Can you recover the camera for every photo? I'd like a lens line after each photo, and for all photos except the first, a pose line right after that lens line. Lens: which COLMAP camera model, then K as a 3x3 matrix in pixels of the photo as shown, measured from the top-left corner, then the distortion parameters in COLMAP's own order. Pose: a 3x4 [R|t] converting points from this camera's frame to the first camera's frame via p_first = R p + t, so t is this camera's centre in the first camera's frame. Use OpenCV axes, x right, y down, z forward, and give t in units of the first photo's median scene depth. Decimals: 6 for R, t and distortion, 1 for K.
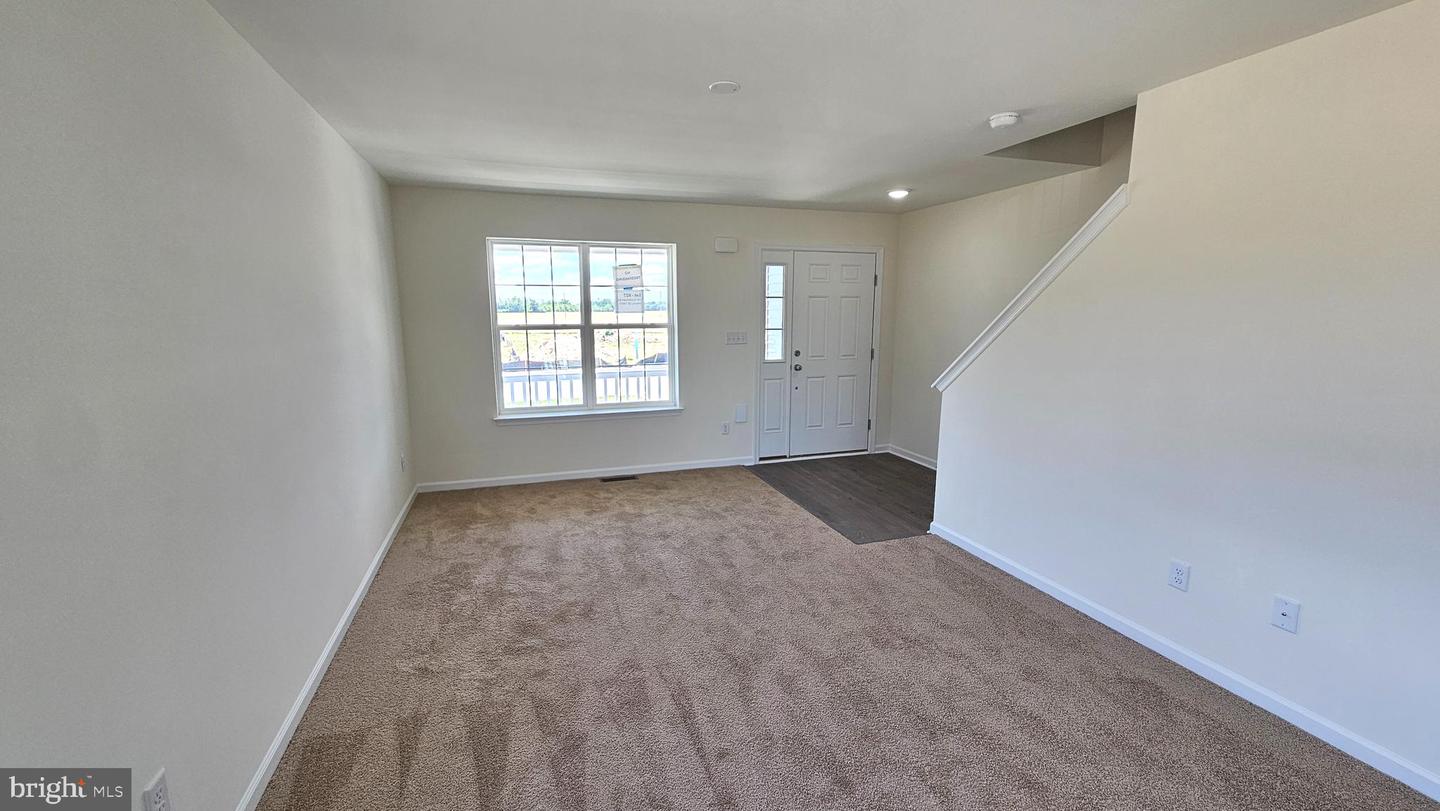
lens RADIAL K [[594.3, 0, 711.2], [0, 594.3, 407.7], [0, 0, 1]] dist [0.000270, -0.000002]
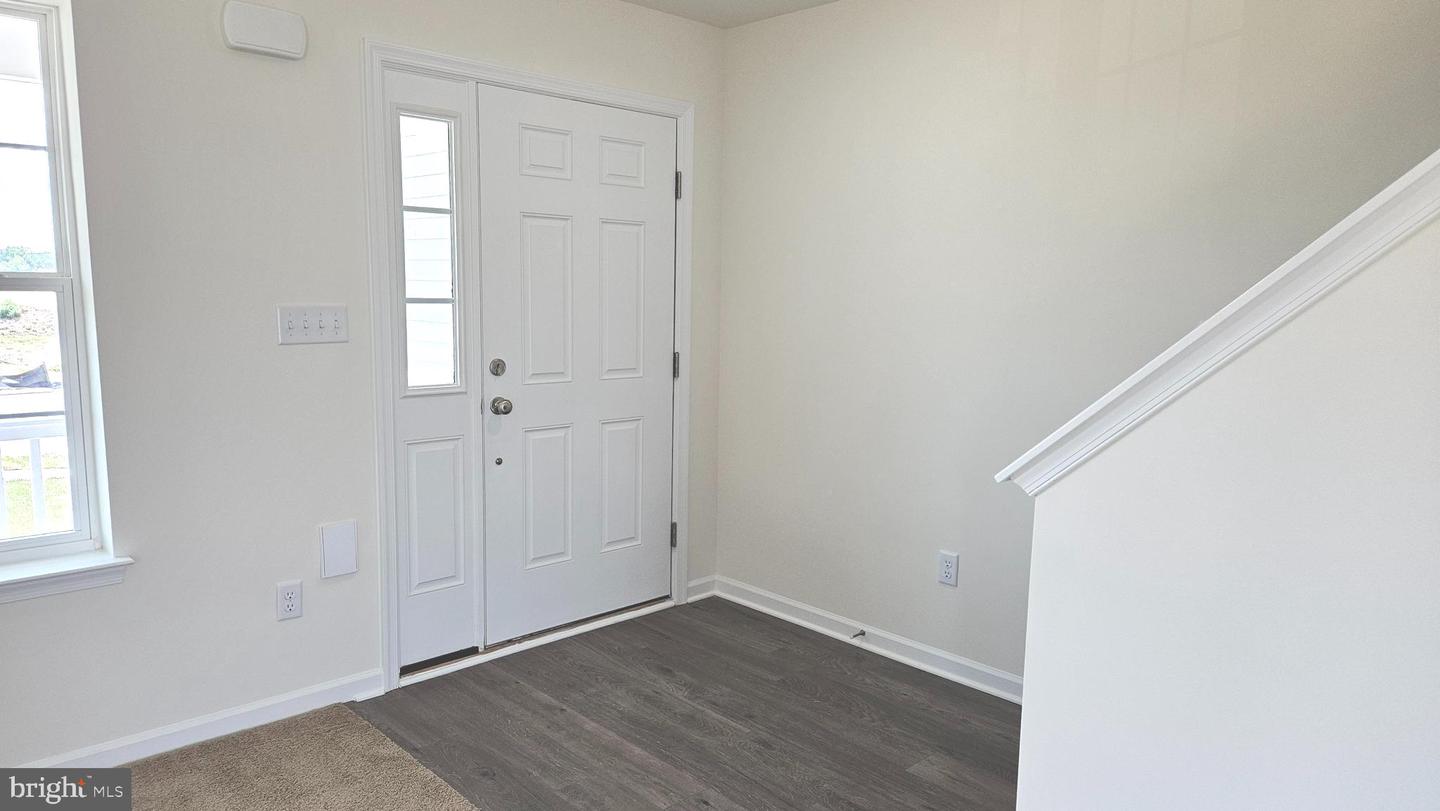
lens RADIAL K [[948.1, 0, 720.1], [0, 948.1, 417.4], [0, 0, 1]] dist [0.020884, -0.001190]
pose [[0.900703, -0.039540, 0.432633, 0.014403], [0.049018, 0.998740, -0.010772, -0.048089], [-0.431662, 0.030909, 0.901506, 0.418079]]
